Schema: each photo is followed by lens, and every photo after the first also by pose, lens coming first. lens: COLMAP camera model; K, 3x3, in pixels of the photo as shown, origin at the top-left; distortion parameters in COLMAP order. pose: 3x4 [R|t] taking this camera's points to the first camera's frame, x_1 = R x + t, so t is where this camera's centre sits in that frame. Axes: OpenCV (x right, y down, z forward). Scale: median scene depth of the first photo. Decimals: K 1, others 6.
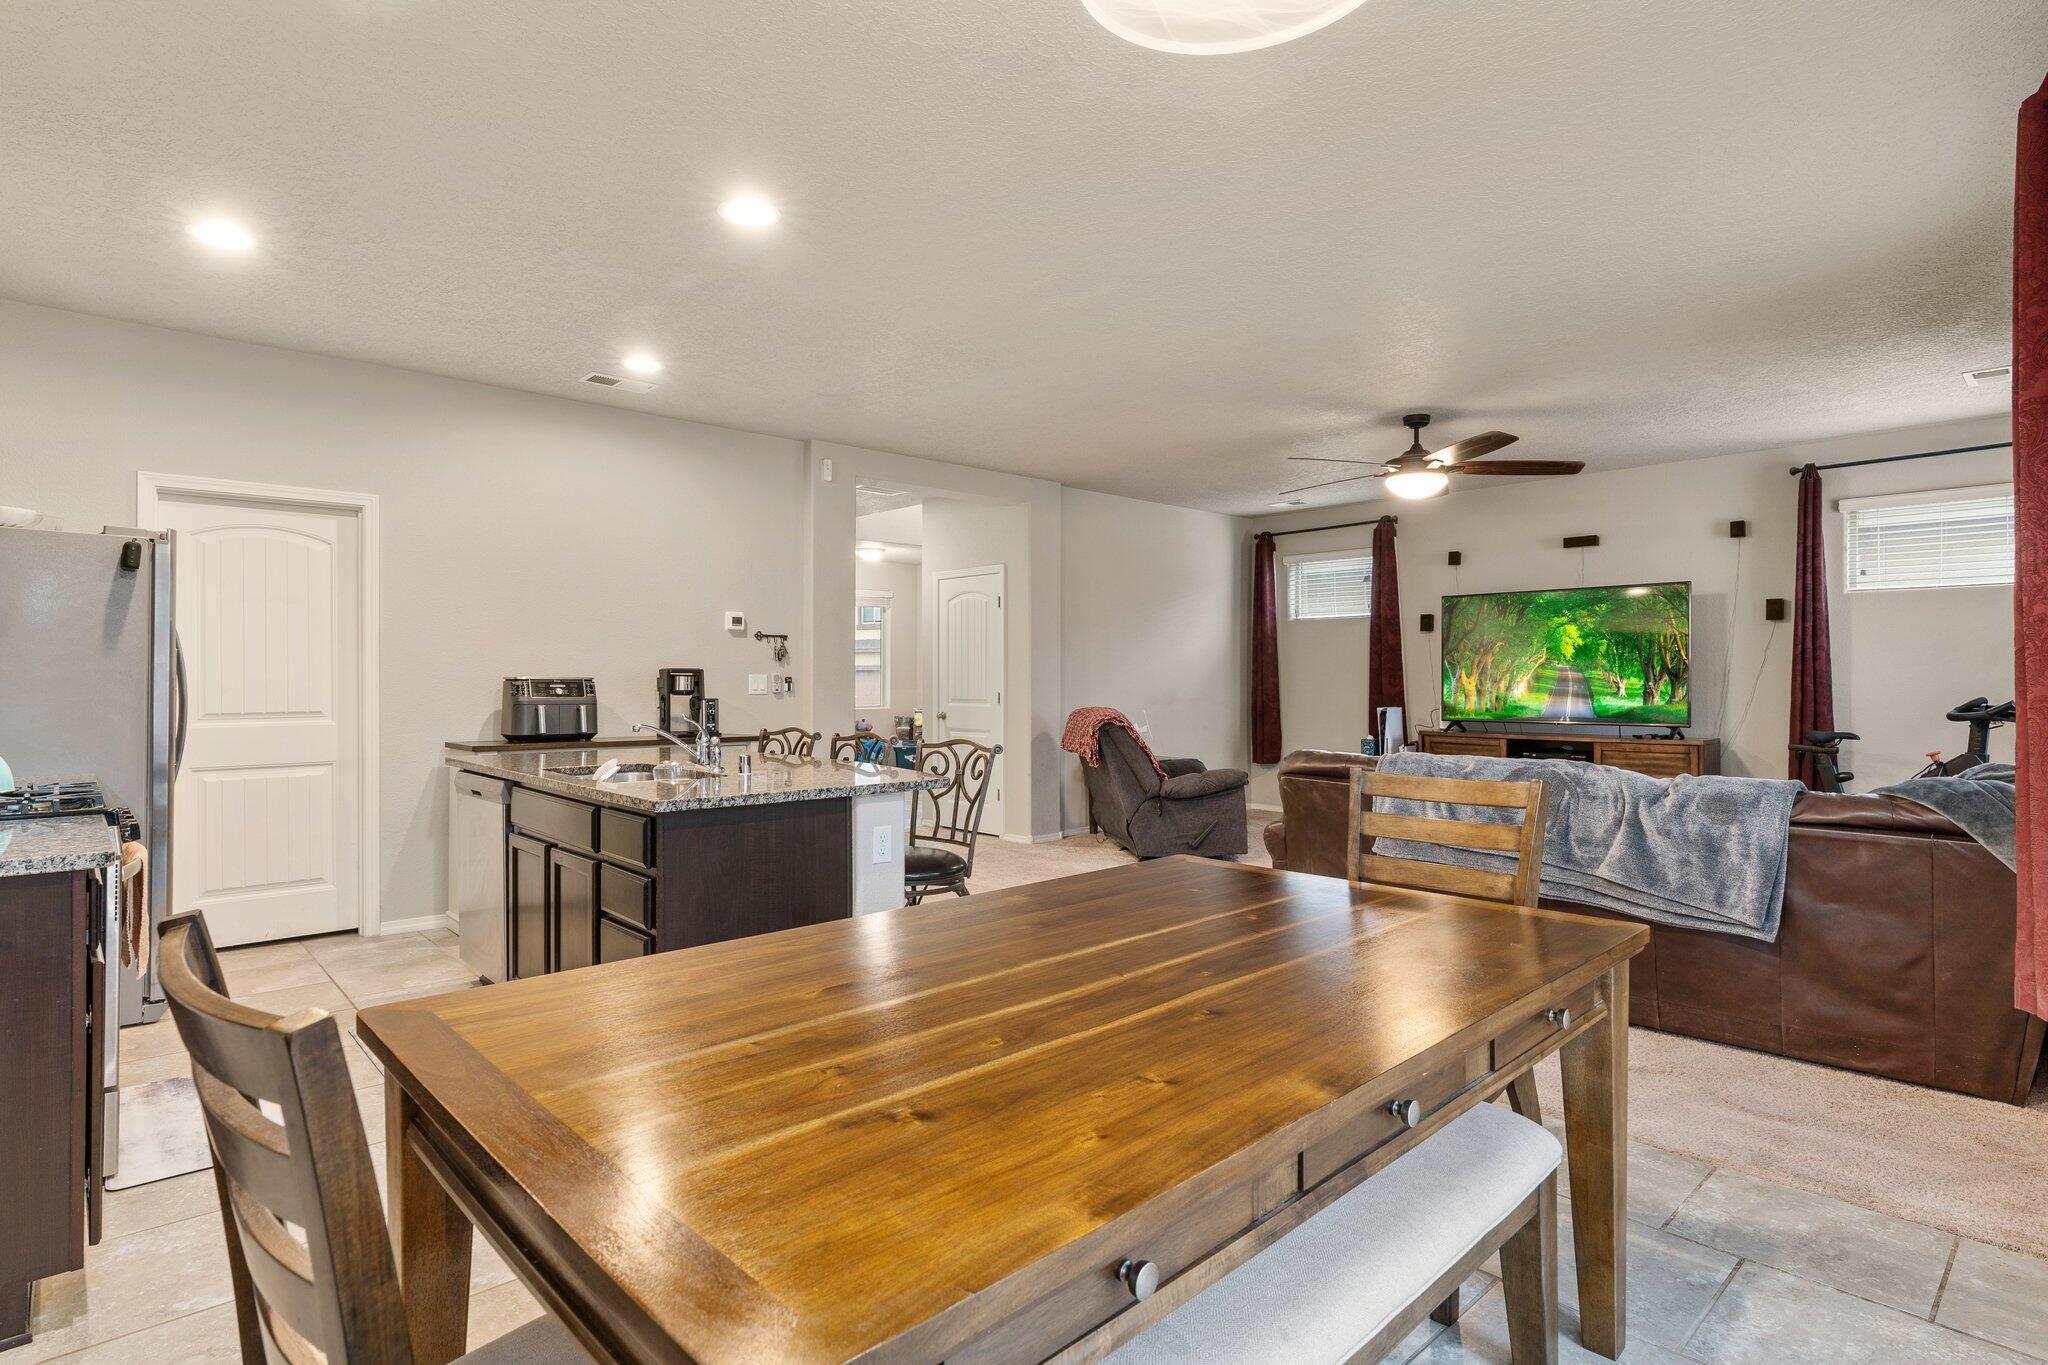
lens RADIAL K [[1035.1, 0, 1021.8], [0, 1035.1, 675.6], [0, 0, 1]] dist [-0.002895, 0.000378]
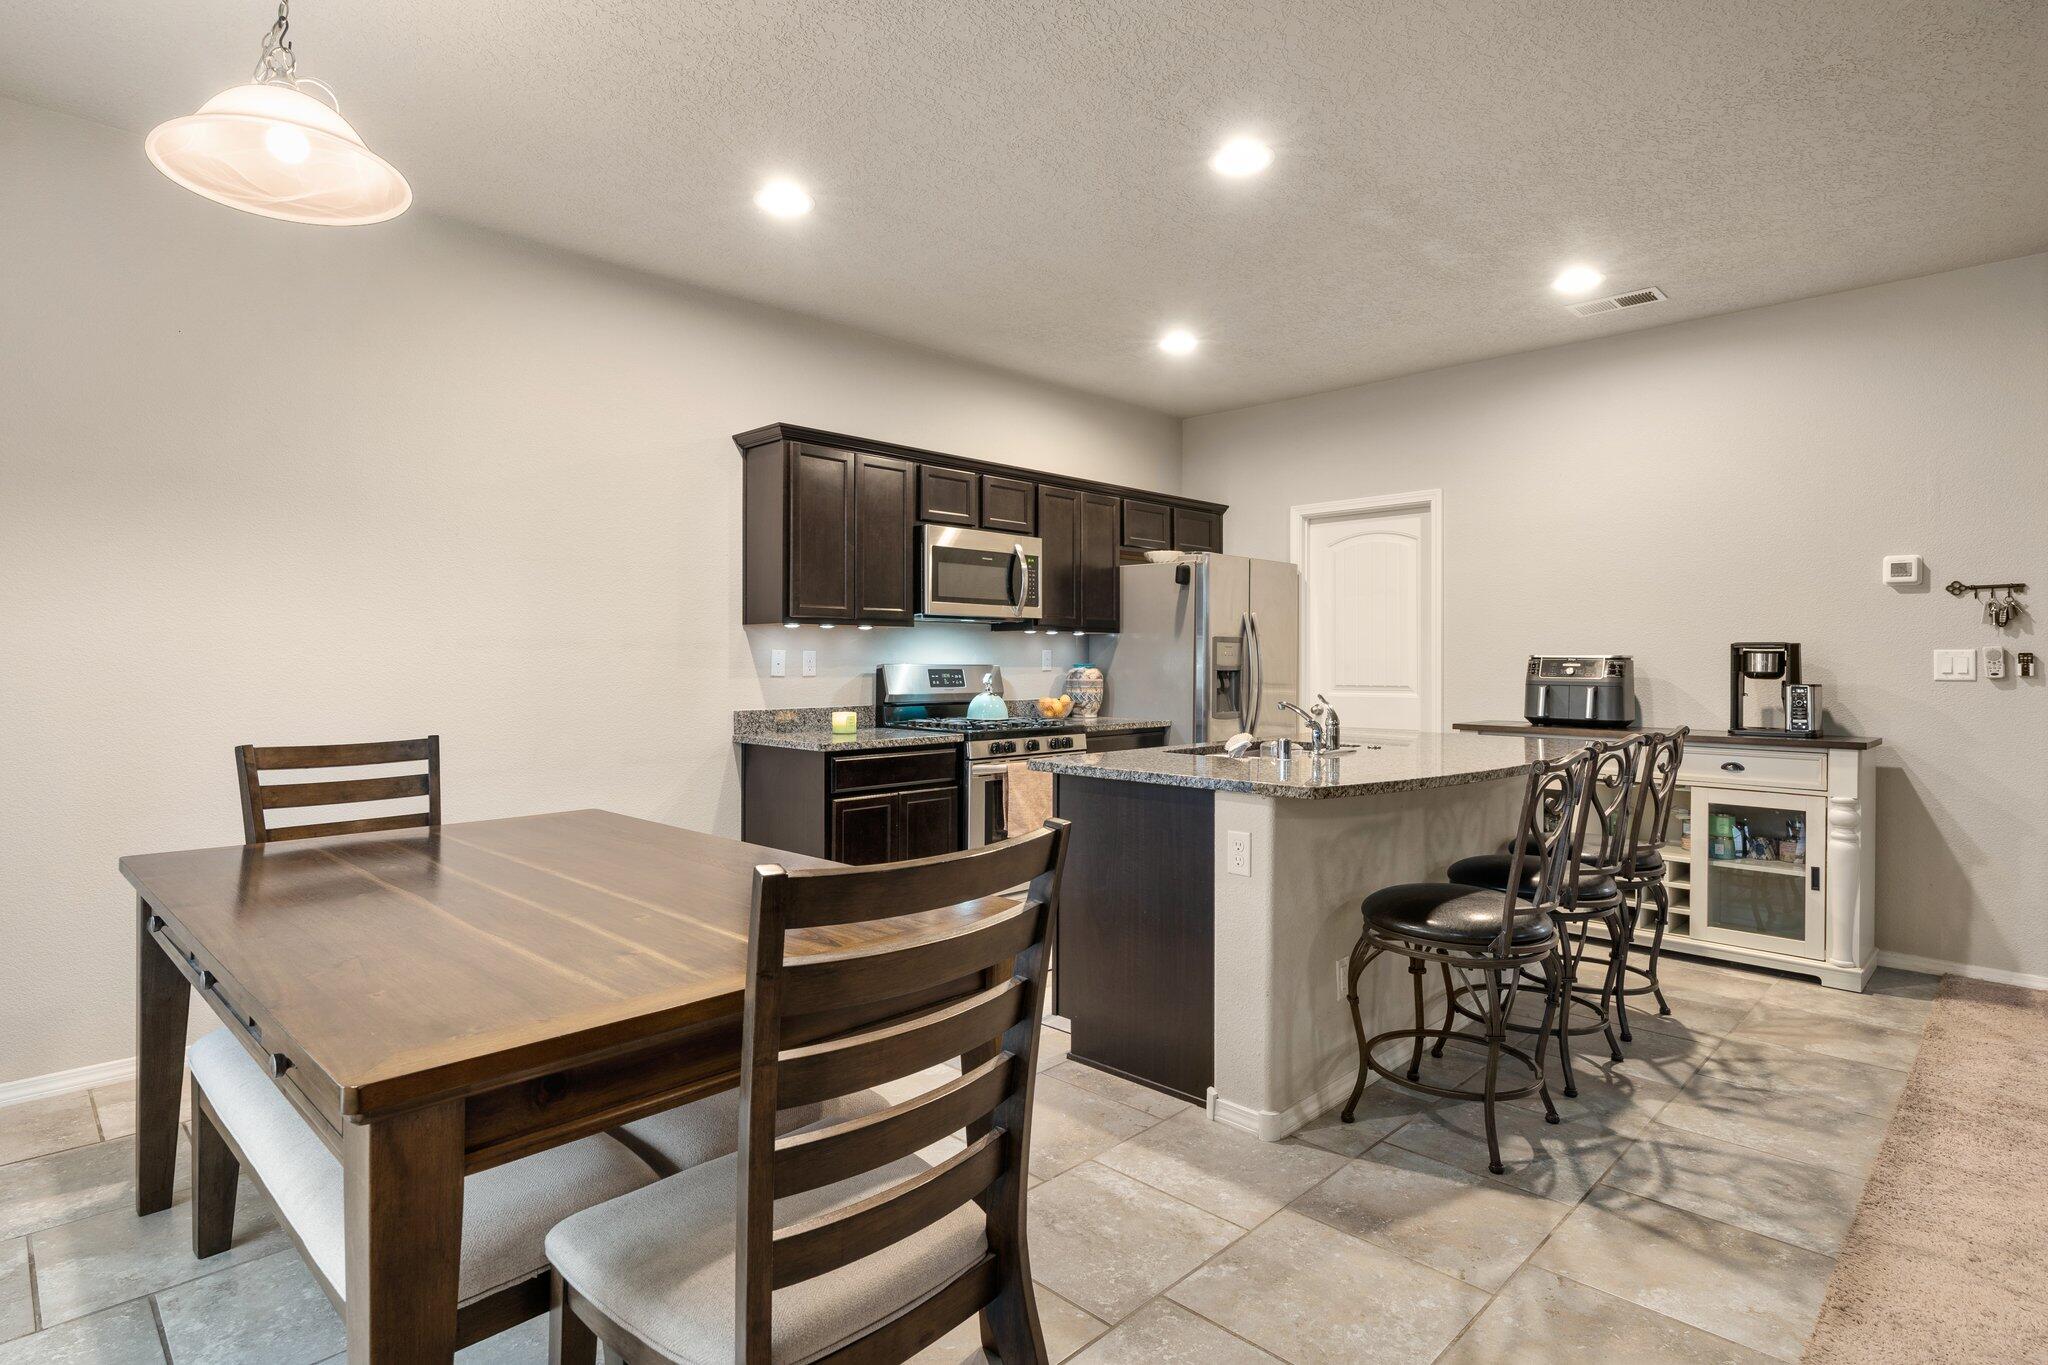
lens RADIAL K [[1035.1, 0, 1021.8], [0, 1035.1, 675.6], [0, 0, 1]] dist [-0.002895, 0.000378]
pose [[0.040412, 0.014959, -0.999071, 0.389401], [0.004524, 0.999875, 0.015154, 0.003103], [0.999173, -0.005132, 0.040339, 0.441558]]
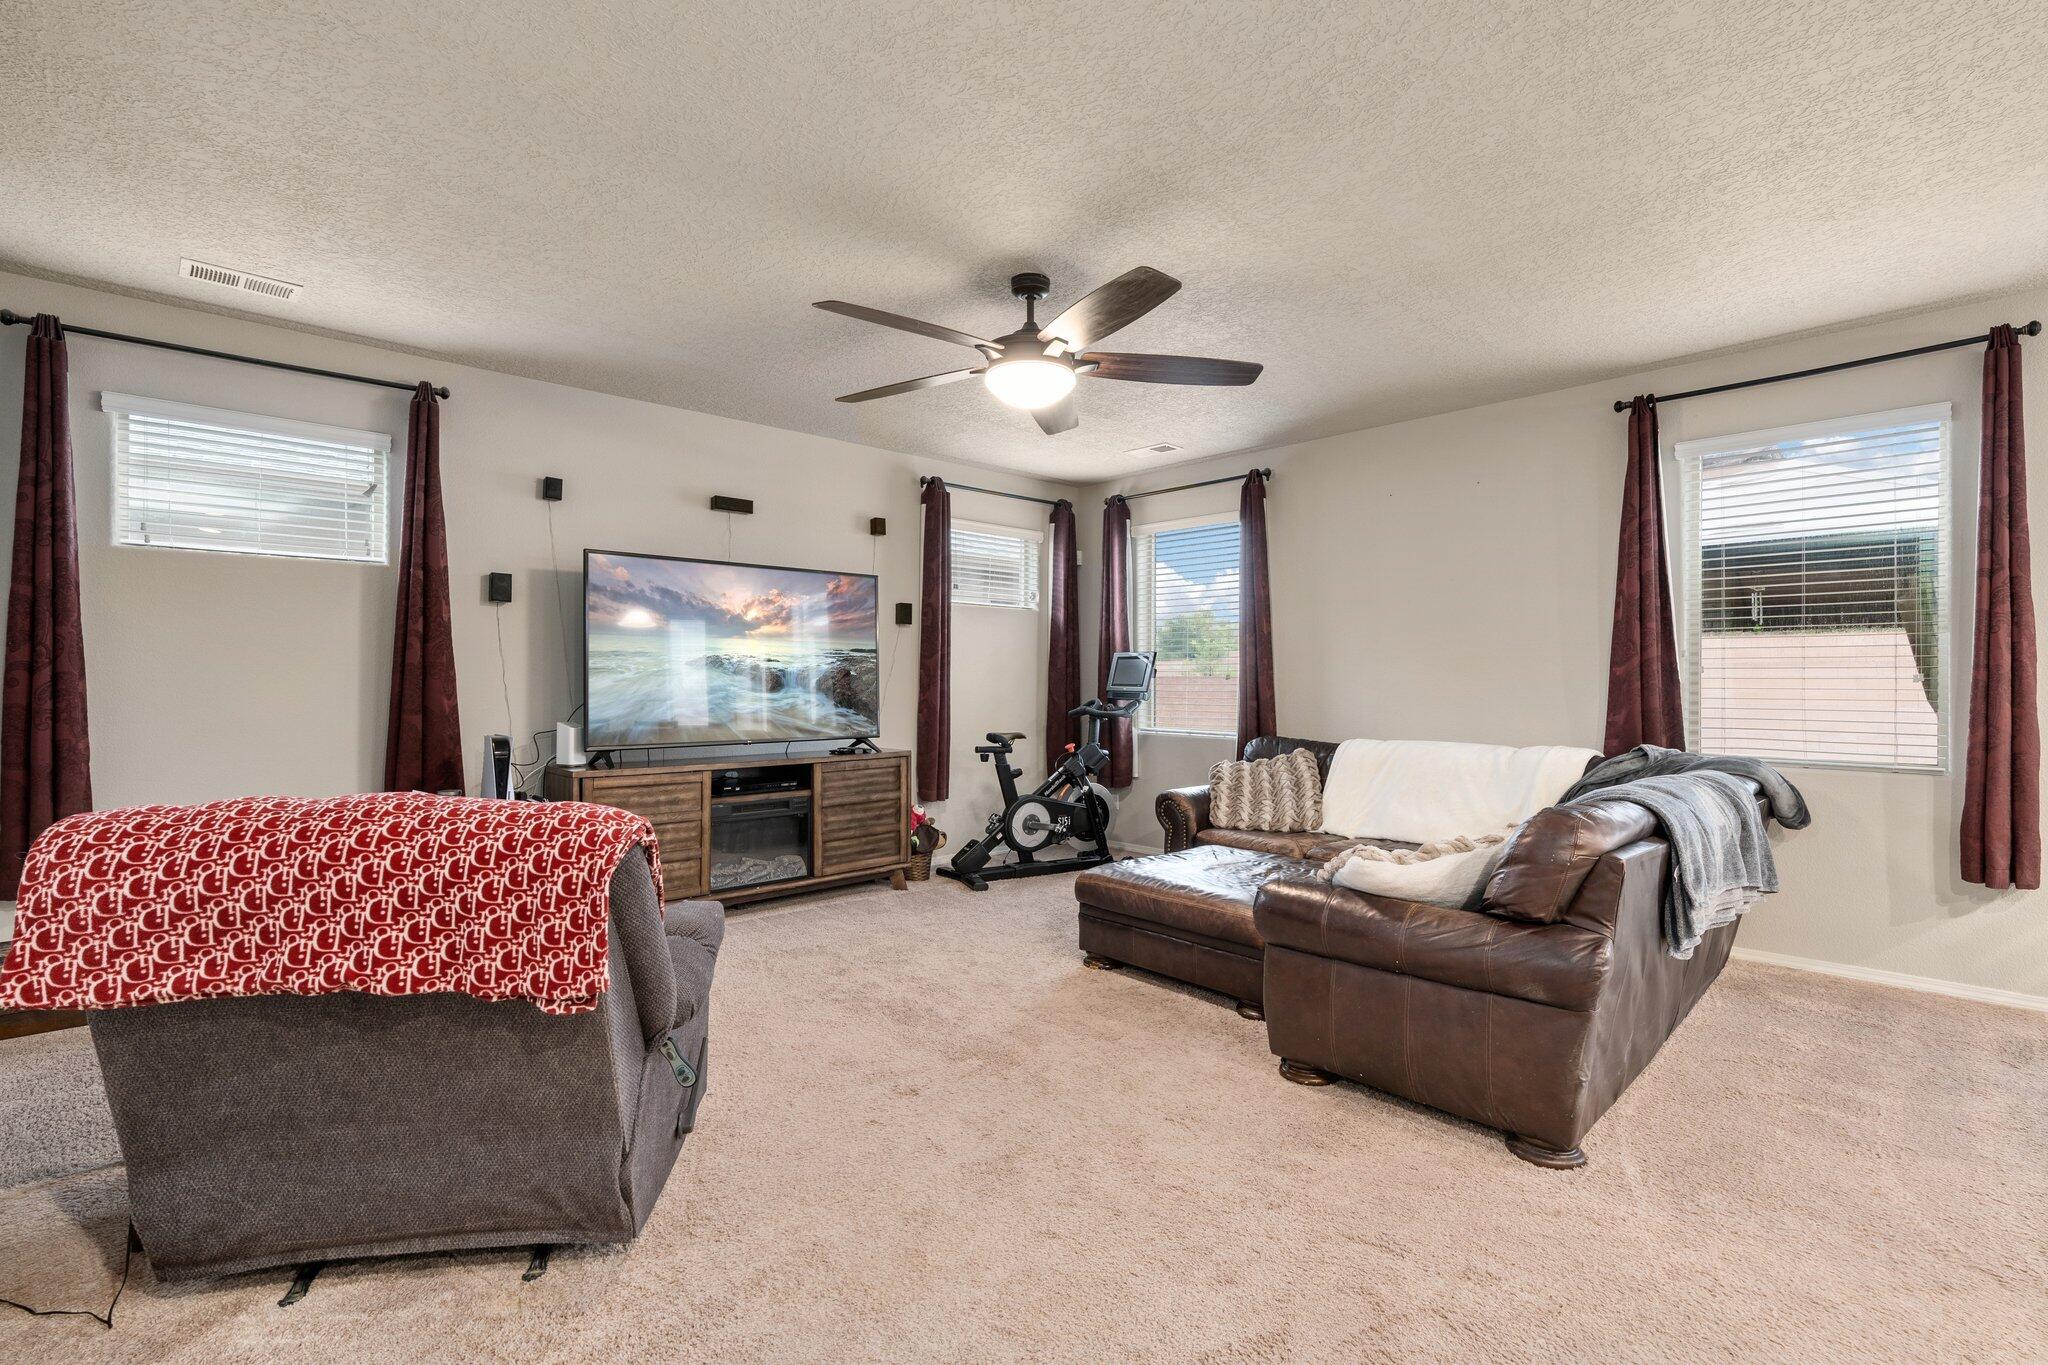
lens RADIAL K [[944.8, 0, 1026.2], [0, 944.8, 675.8], [0, 0, 1]] dist [-0.003681, -0.000910]
pose [[-0.013387, 0.005799, 0.999894, -0.216547], [-0.003602, 0.999976, -0.005847, 0.001107], [-0.999904, -0.003680, -0.013366, 1.045425]]
